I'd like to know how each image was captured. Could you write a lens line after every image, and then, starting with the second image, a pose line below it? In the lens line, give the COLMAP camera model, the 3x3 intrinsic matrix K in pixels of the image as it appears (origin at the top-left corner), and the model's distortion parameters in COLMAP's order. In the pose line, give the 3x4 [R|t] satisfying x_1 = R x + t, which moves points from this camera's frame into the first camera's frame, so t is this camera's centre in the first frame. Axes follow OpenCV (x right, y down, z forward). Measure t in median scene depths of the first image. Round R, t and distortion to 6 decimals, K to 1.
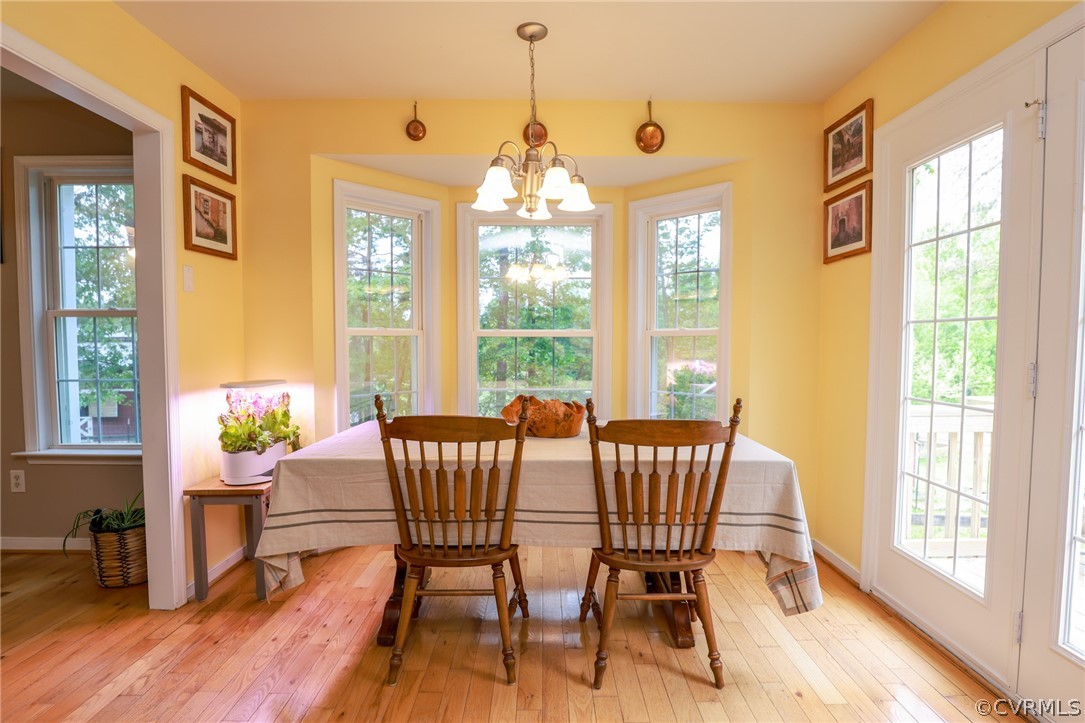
lens RADIAL K [[554.2, 0, 548.1], [0, 554.2, 362.1], [0, 0, 1]] dist [-0.030145, -0.000499]
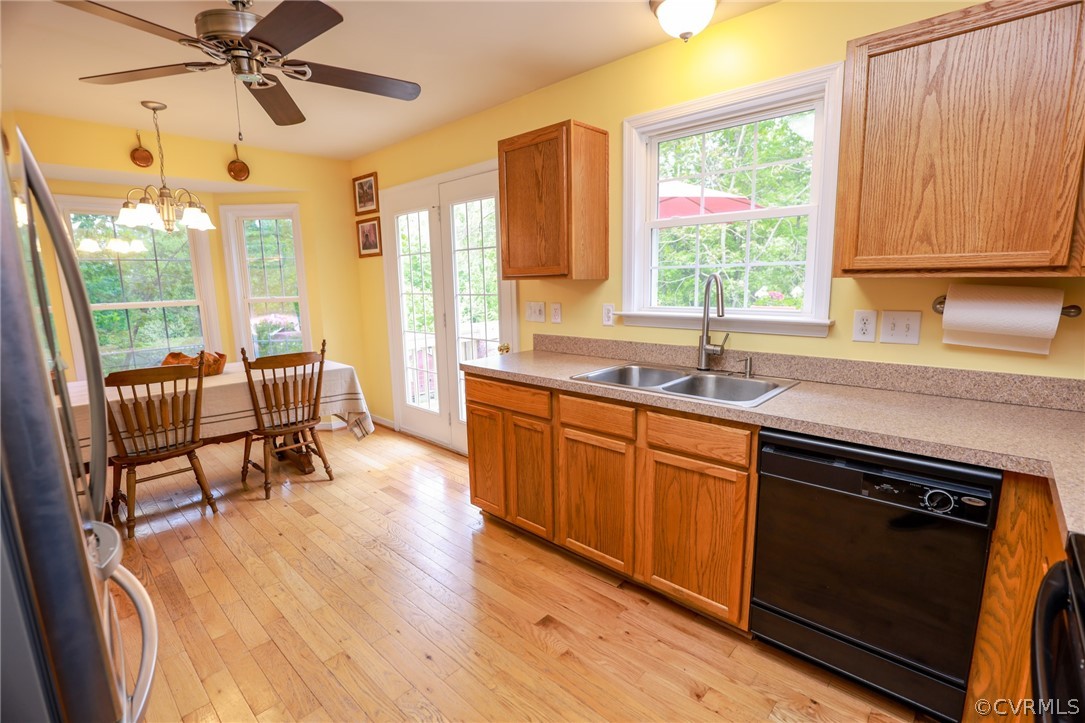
lens RADIAL K [[495.5, 0, 546.7], [0, 495.5, 363.2], [0, 0, 1]] dist [-0.035264, 0.006214]
pose [[0.692434, -0.136205, 0.708508, -0.348690], [0.052706, 0.988944, 0.138607, -0.050543], [-0.719553, -0.058634, 0.691957, -0.772629]]
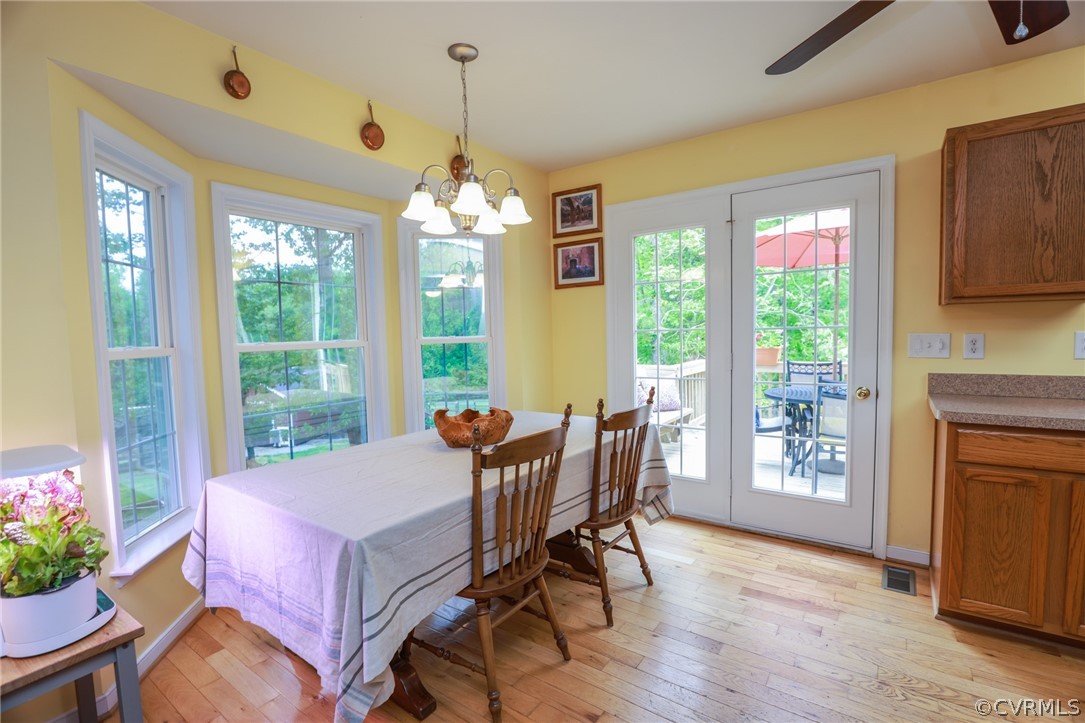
lens RADIAL K [[495.5, 0, 546.7], [0, 495.5, 363.2], [0, 0, 1]] dist [-0.035264, 0.006214]
pose [[0.593295, -0.067668, 0.802136, -0.798383], [0.061010, 0.997374, 0.039012, -0.058697], [-0.802670, 0.025793, 0.595866, 0.391960]]
